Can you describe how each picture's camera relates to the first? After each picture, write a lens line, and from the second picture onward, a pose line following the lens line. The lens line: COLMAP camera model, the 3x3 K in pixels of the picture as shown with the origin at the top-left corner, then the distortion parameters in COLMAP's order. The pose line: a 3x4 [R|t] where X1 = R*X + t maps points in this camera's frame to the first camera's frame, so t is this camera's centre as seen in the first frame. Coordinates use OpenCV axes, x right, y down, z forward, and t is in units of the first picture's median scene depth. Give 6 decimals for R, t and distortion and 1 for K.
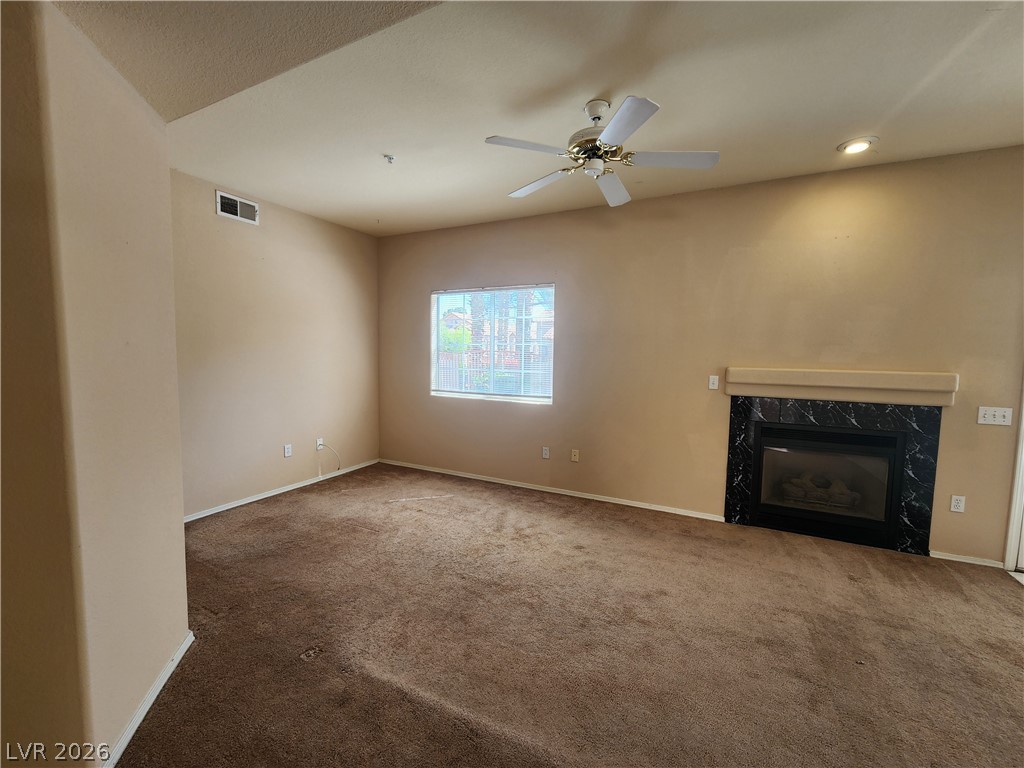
lens RADIAL K [[415.5, 0, 511.2], [0, 415.5, 386.3], [0, 0, 1]] dist [-0.002763, -0.000693]
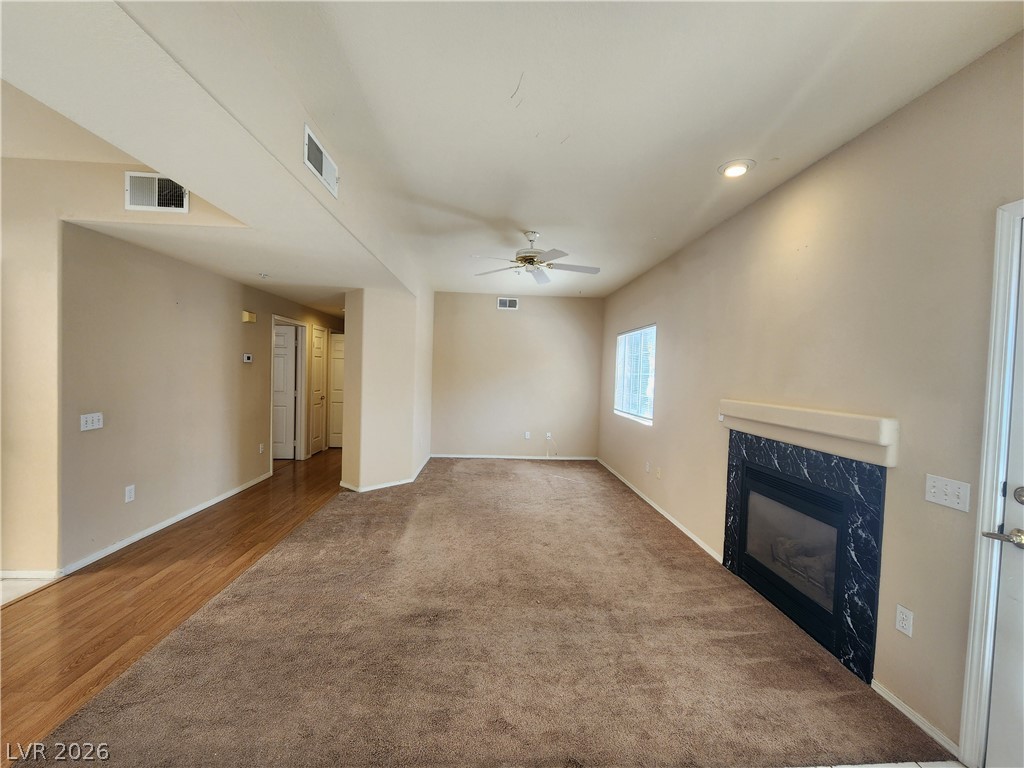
lens RADIAL K [[415.5, 0, 512.6], [0, 415.5, 387.4], [0, 0, 1]] dist [-0.002763, -0.000693]
pose [[0.498010, 0.032702, -0.866554, 1.228112], [-0.092566, 0.995584, -0.015627, -0.013003], [0.862217, 0.087995, 0.498838, 0.102896]]
